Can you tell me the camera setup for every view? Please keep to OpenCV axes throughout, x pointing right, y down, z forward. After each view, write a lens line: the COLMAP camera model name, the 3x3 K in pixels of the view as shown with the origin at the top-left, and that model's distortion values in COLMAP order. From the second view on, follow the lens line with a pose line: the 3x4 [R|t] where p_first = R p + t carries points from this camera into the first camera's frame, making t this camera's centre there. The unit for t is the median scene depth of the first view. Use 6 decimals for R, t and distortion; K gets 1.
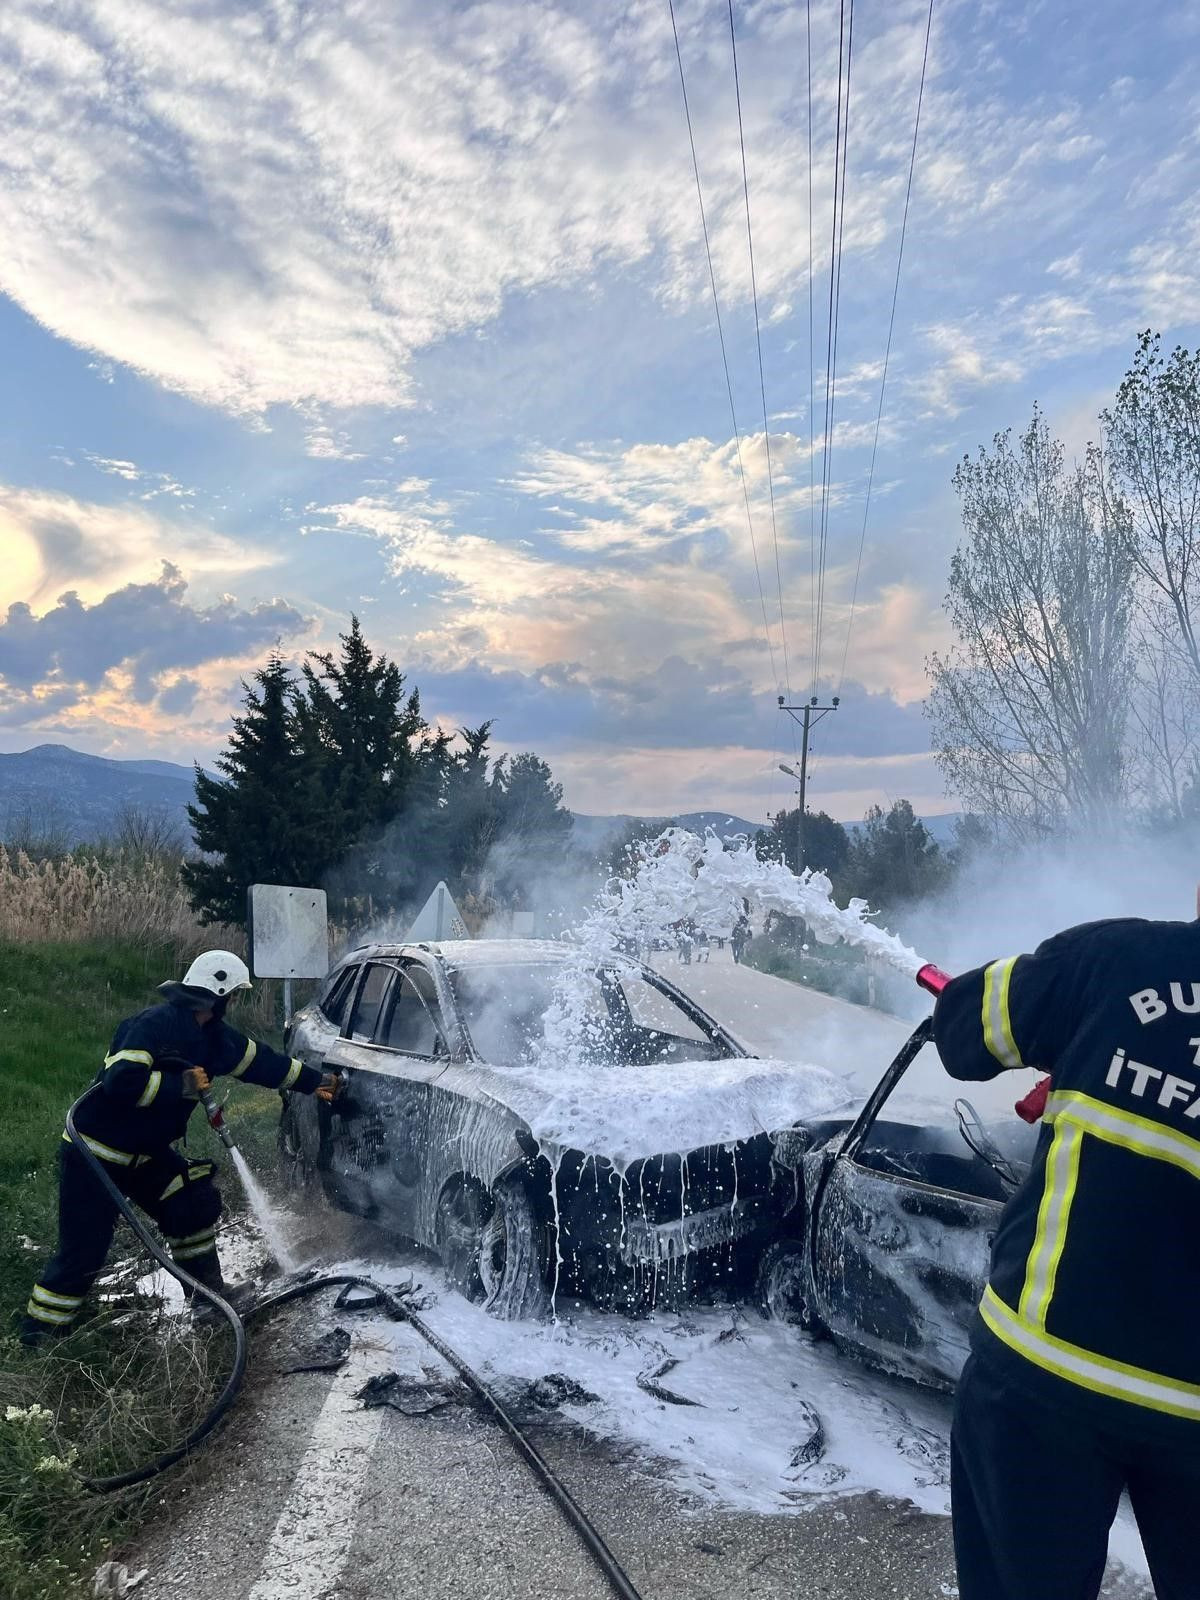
lens RADIAL K [[1222.2, 0, 617.4], [0, 1222.2, 802.5], [0, 0, 1]] dist [0.048918, -0.042245]
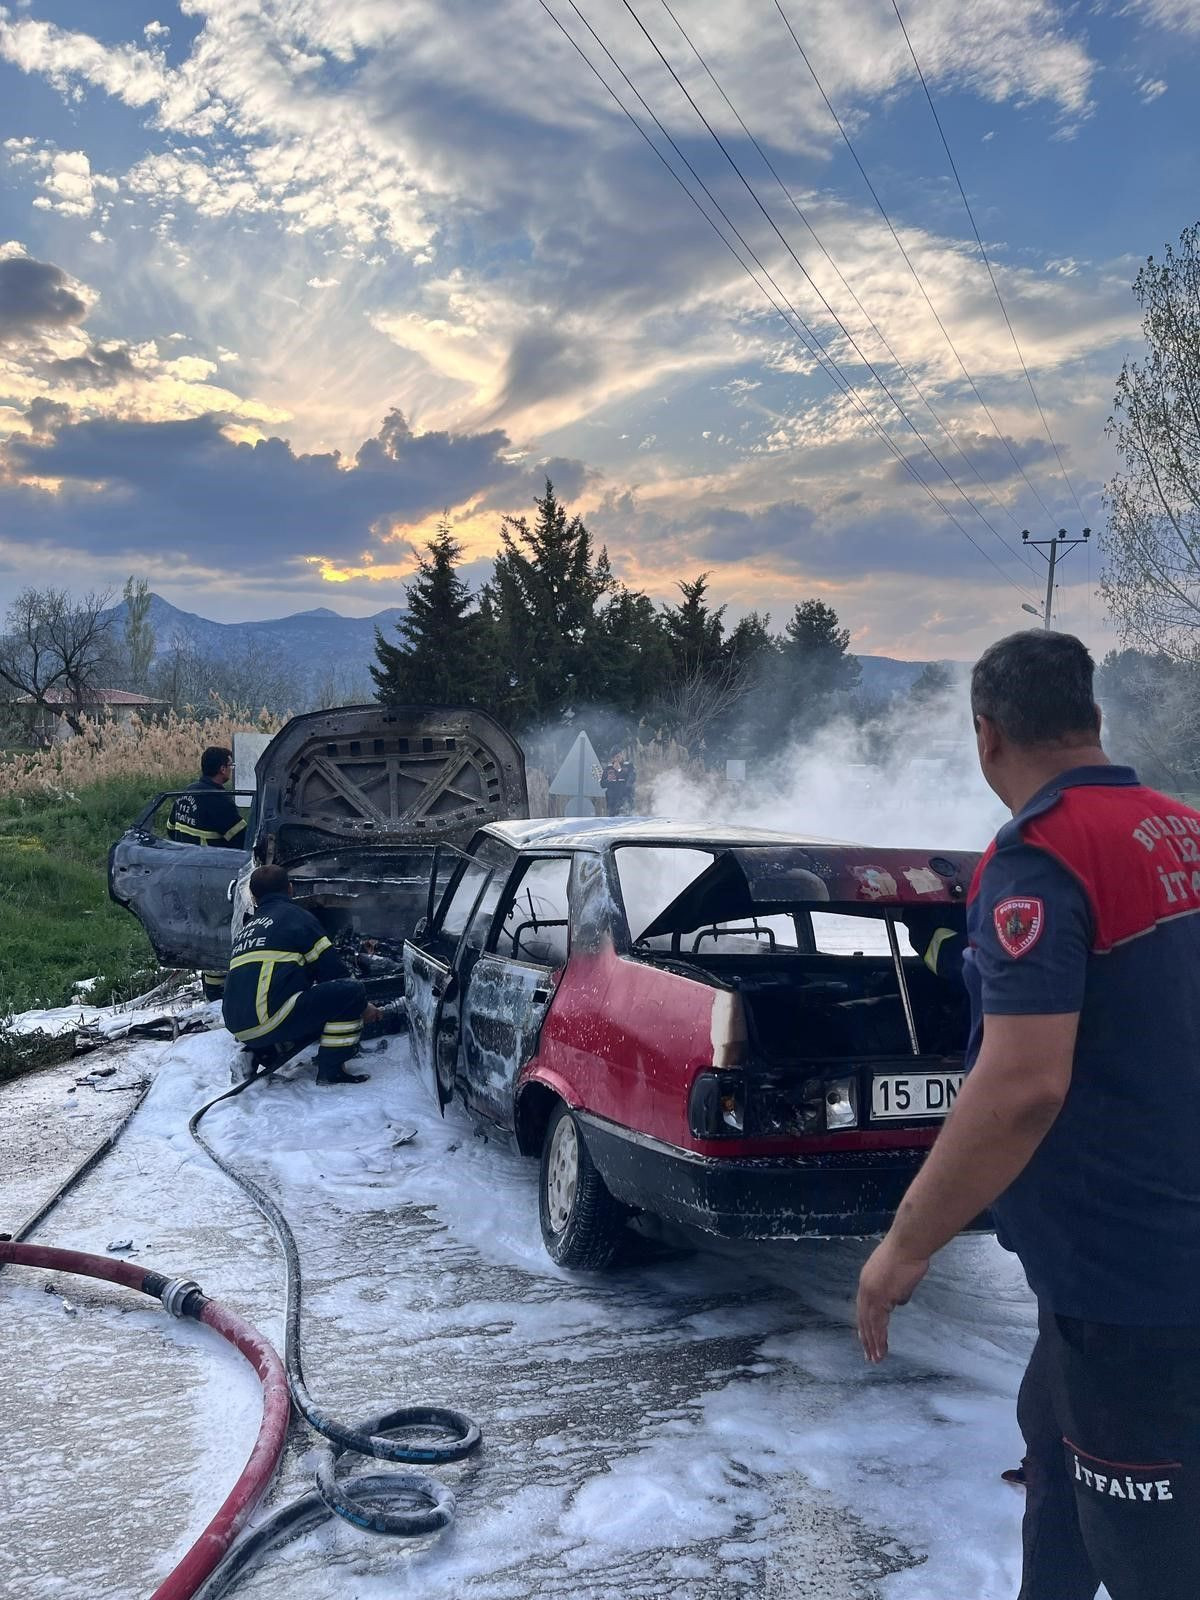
lens RADIAL K [[1222.2, 0, 599.7], [0, 1222.2, 798.9], [0, 0, 1]] dist [0.048918, -0.042245]
pose [[0.962884, 0.004968, -0.269868, 0.142073], [0.027300, 0.992911, 0.115686, -0.000552], [0.268530, -0.118759, 0.955923, -0.034558]]
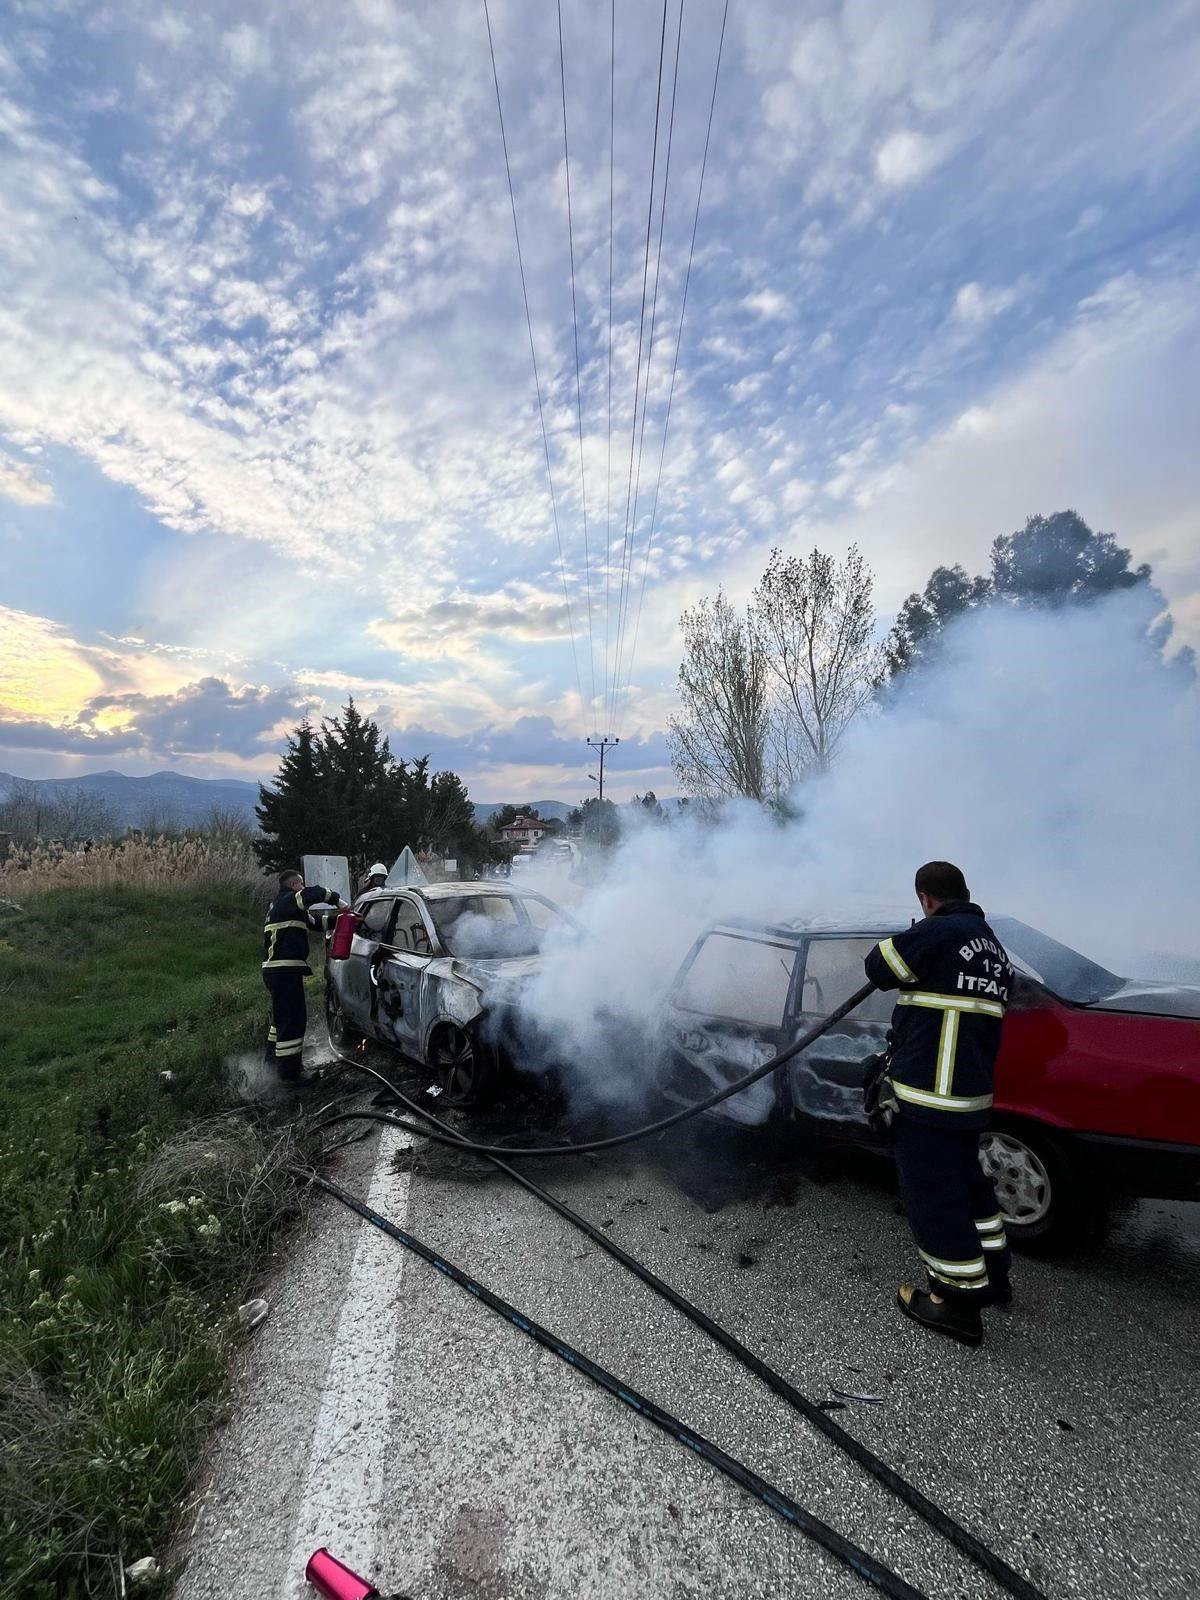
lens RADIAL K [[656.1, 0, 591.7], [0, 656.1, 800.5], [0, 0, 1]] dist [0.000759, 0.000543]
pose [[0.989376, -0.026640, 0.142921, -0.011598], [0.025482, 0.999626, 0.009928, -0.002914], [-0.143132, -0.006180, 0.989684, 0.016590]]
